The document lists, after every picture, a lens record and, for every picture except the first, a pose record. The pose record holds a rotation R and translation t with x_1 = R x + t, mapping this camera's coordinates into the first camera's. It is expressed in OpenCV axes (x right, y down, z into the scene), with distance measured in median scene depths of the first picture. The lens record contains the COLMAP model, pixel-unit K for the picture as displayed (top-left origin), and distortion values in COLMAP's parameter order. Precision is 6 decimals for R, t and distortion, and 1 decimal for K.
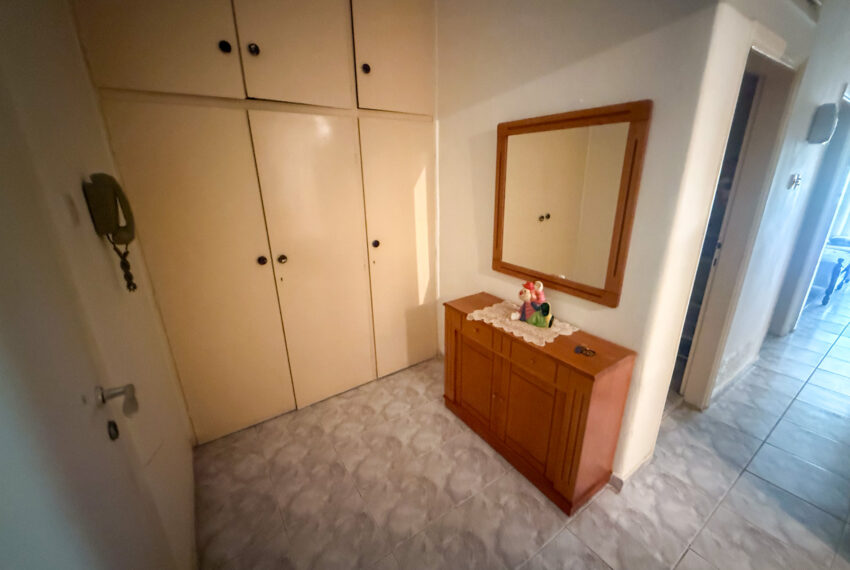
lens RADIAL K [[338.1, 0, 447.4], [0, 338.1, 288.6], [0, 0, 1]] dist [-0.057256, -0.000080]
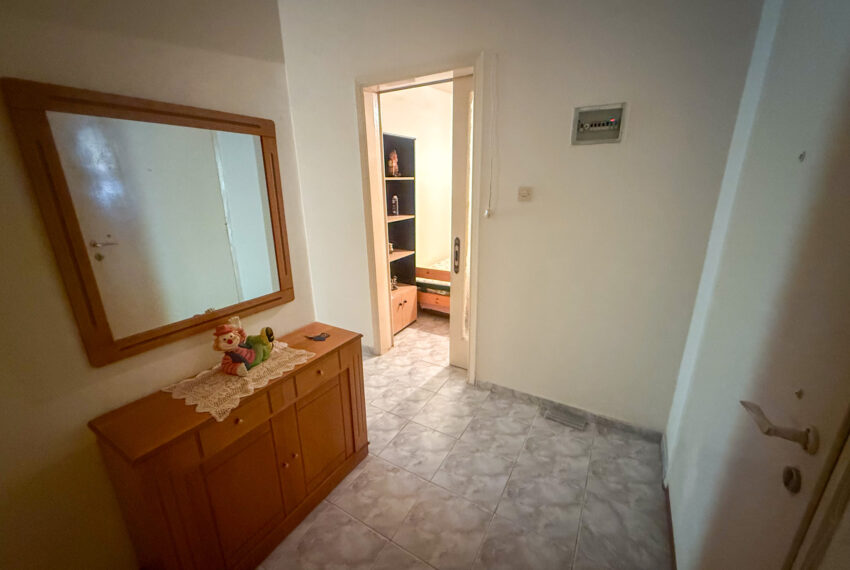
lens RADIAL K [[341.3, 0, 423.6], [0, 341.3, 285.4], [0, 0, 1]] dist [0.000521, -0.000184]
pose [[-0.410159, -0.253001, 0.876219, -0.677646], [0.296183, 0.871725, 0.390347, -0.303433], [-0.862581, 0.419626, -0.282611, 0.903589]]
